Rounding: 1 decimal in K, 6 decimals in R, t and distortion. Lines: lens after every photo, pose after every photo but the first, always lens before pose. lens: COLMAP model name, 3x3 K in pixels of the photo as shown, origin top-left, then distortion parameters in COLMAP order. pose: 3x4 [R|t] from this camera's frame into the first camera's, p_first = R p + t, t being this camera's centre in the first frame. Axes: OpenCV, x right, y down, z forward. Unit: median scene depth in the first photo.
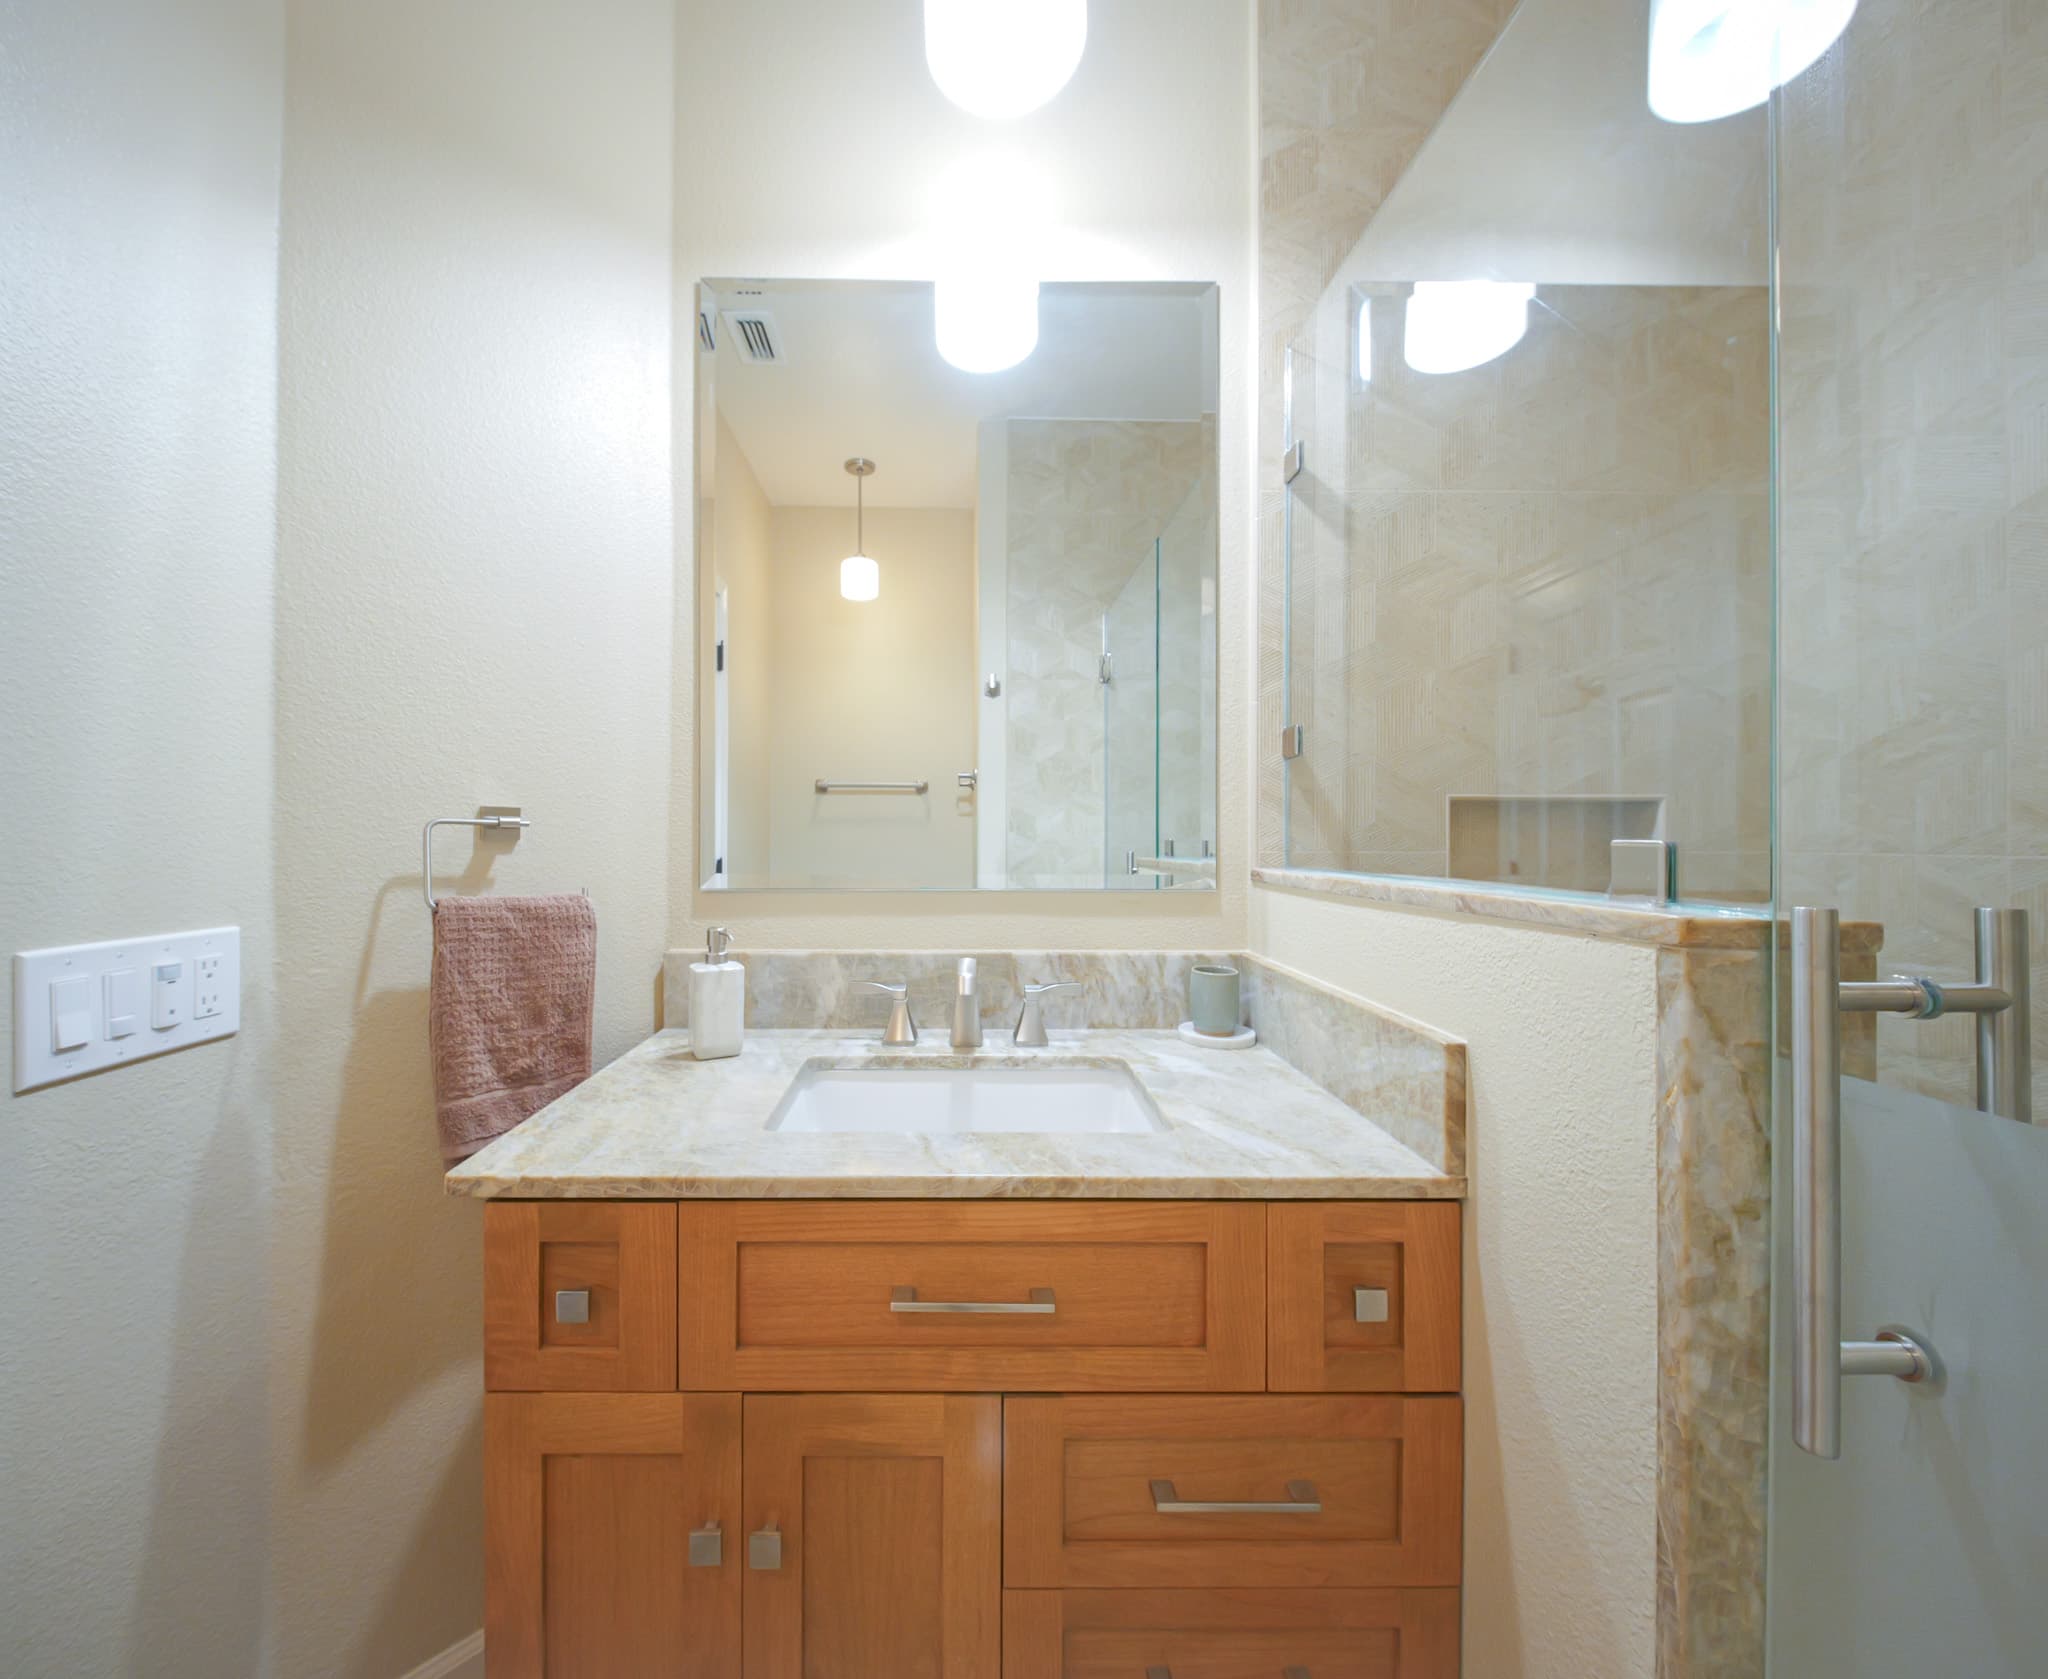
lens RADIAL K [[775.8, 0, 962.3], [0, 775.8, 833.4], [0, 0, 1]] dist [-0.000123, 0.000006]
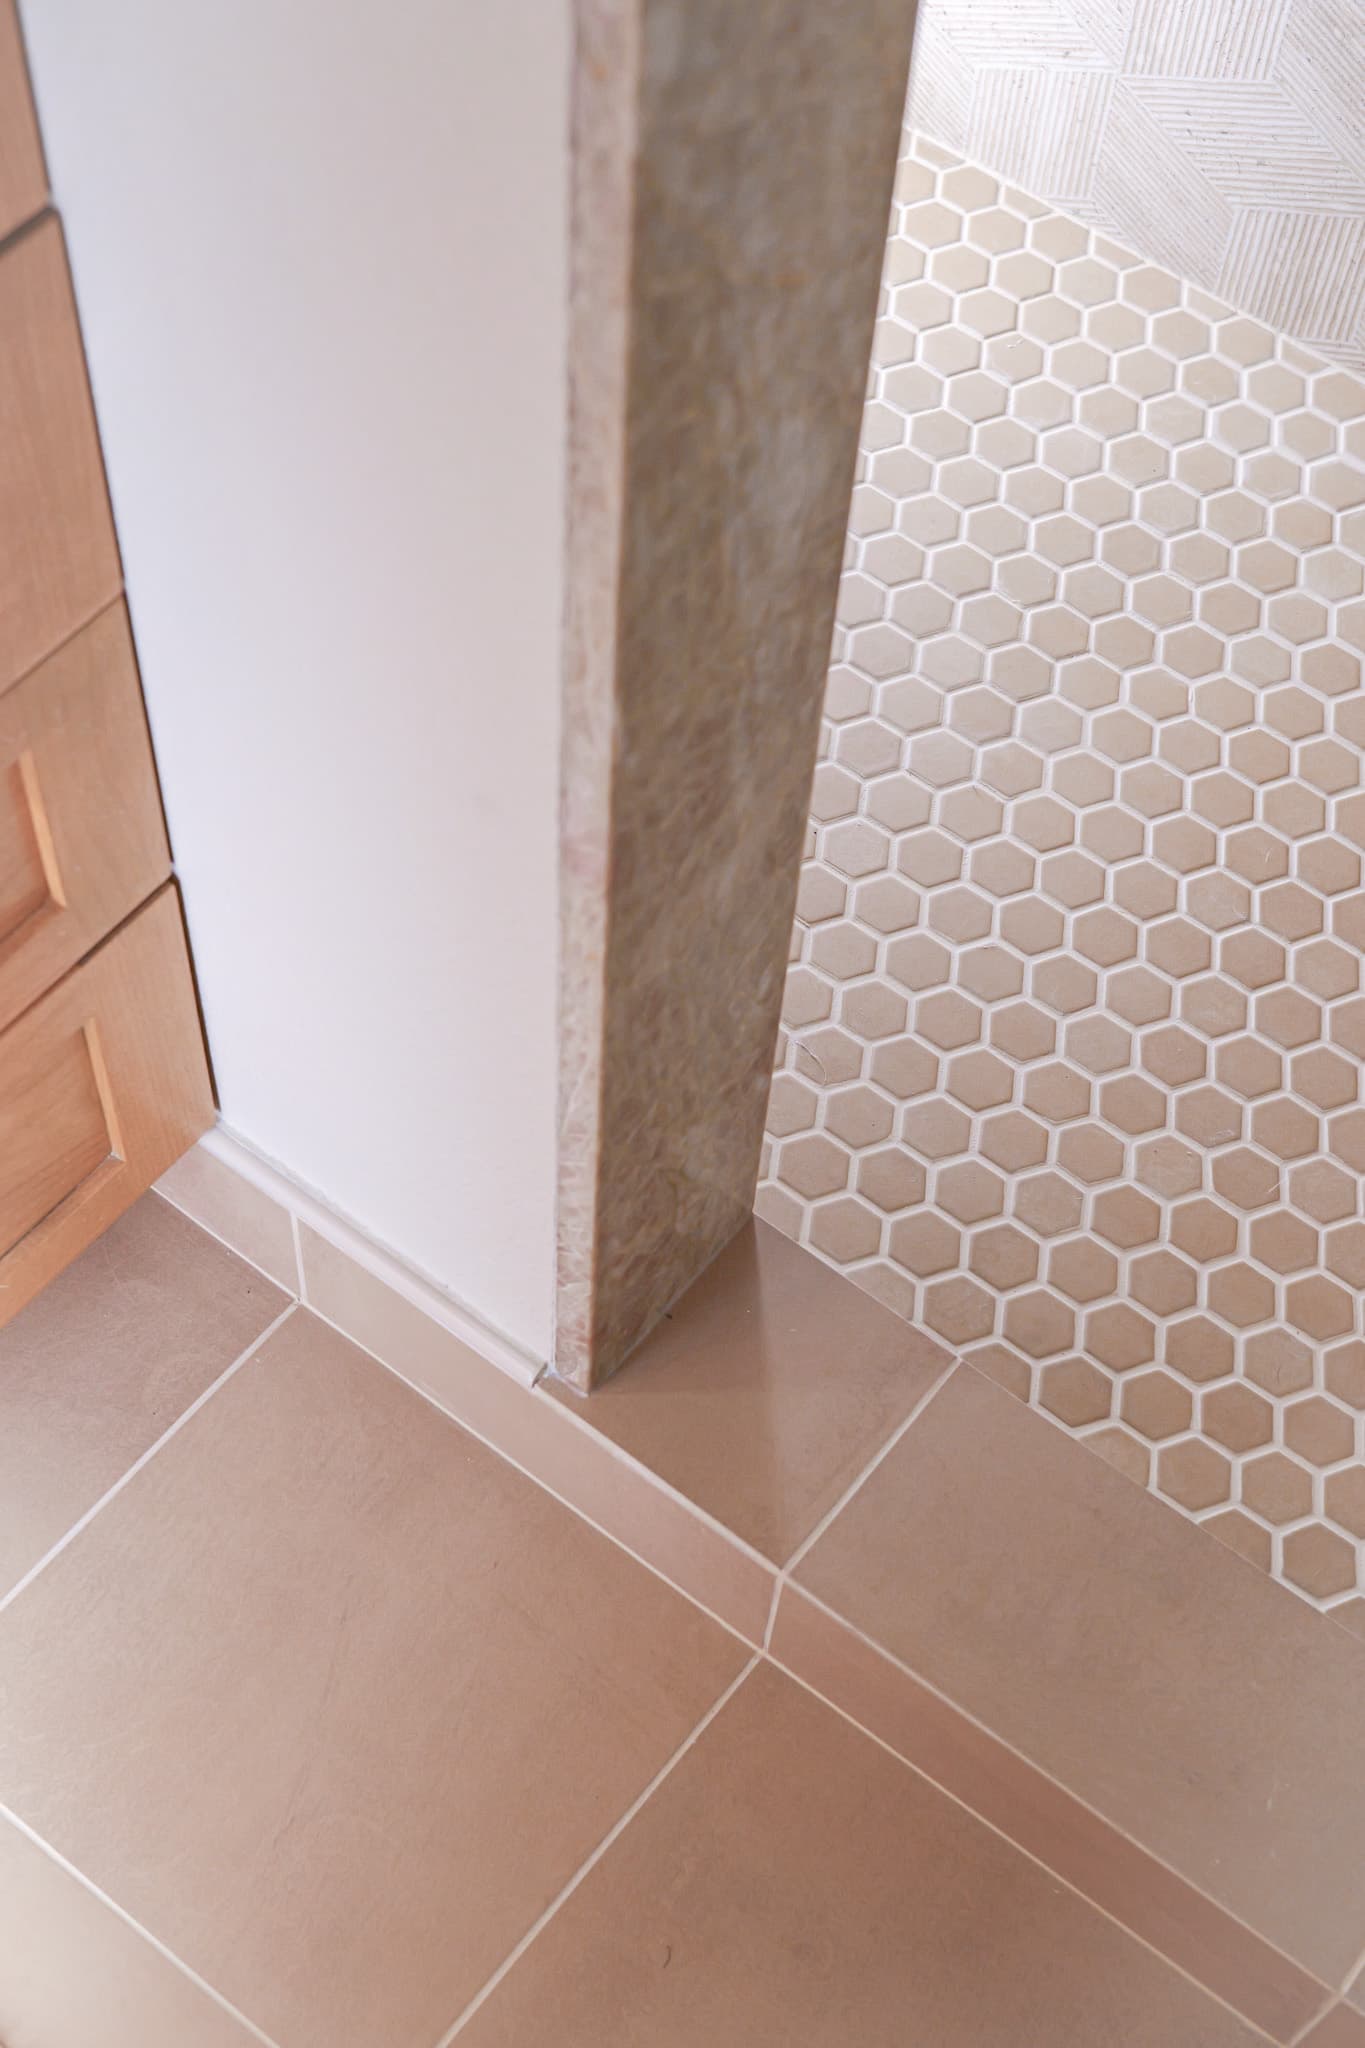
lens RADIAL K [[2847.2, 0, 682.5], [0, 2847.2, 1024.0], [0, 0, 1]] dist [-0.024171, 0.051606]
pose [[0.616564, -0.659987, 0.429262, 0.027571], [-0.043362, 0.515936, 0.855529, -0.093492], [-0.786110, -0.546102, 0.289489, 0.142599]]
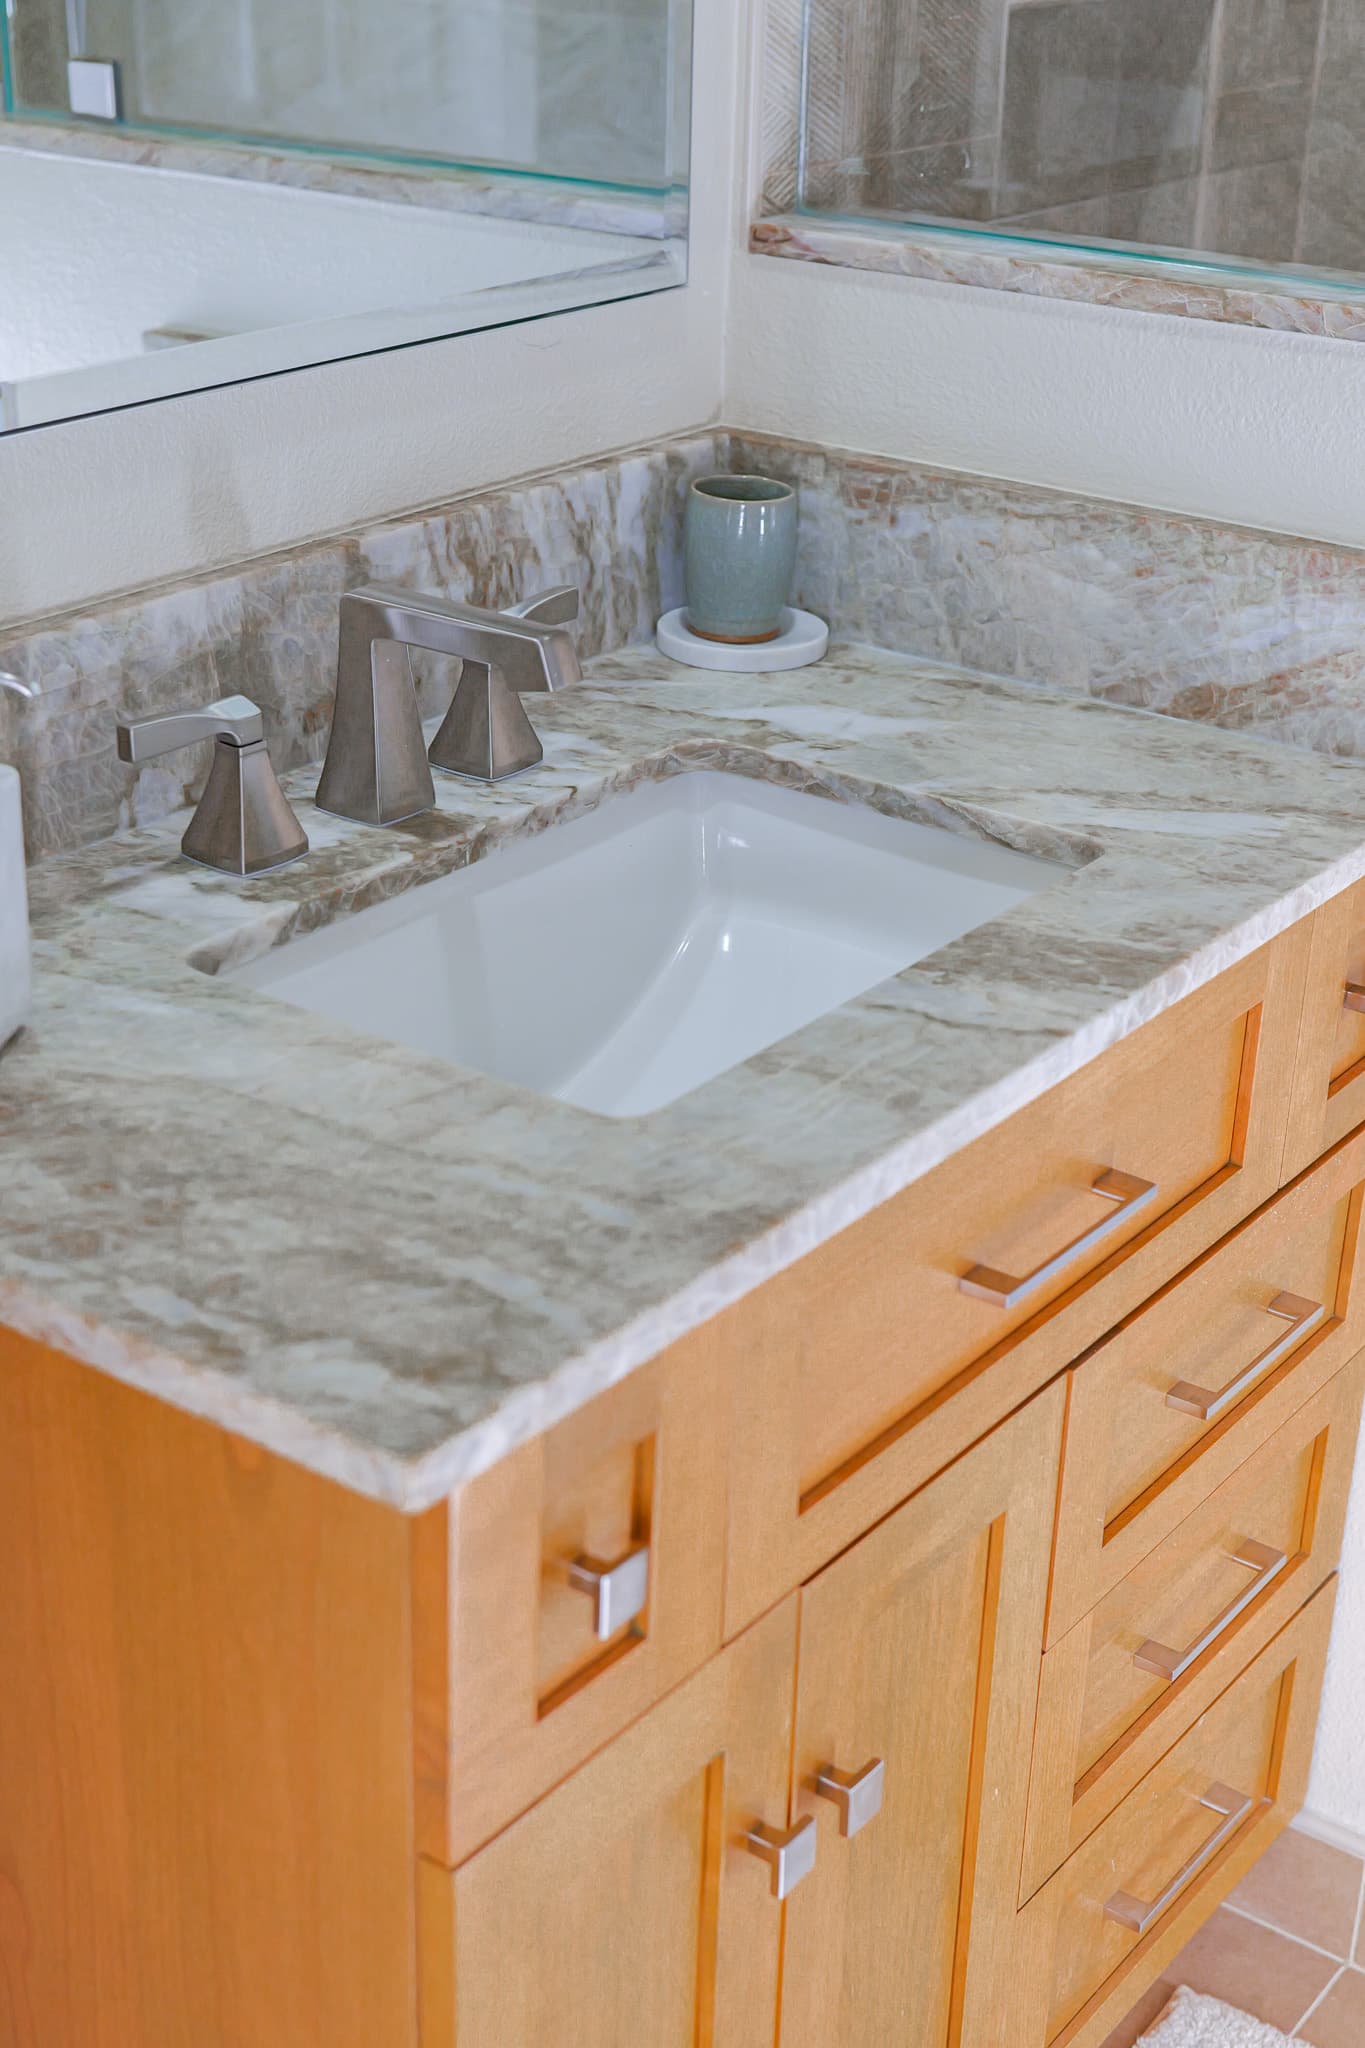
lens RADIAL K [[2847.2, 0, 682.5], [0, 2847.2, 1024.0], [0, 0, 1]] dist [-0.024171, 0.051606]
pose [[0.596301, -0.322274, 0.735231, -0.885821], [-0.025700, 0.907745, 0.418735, -0.197750], [-0.802349, -0.268587, 0.533007, 0.120204]]
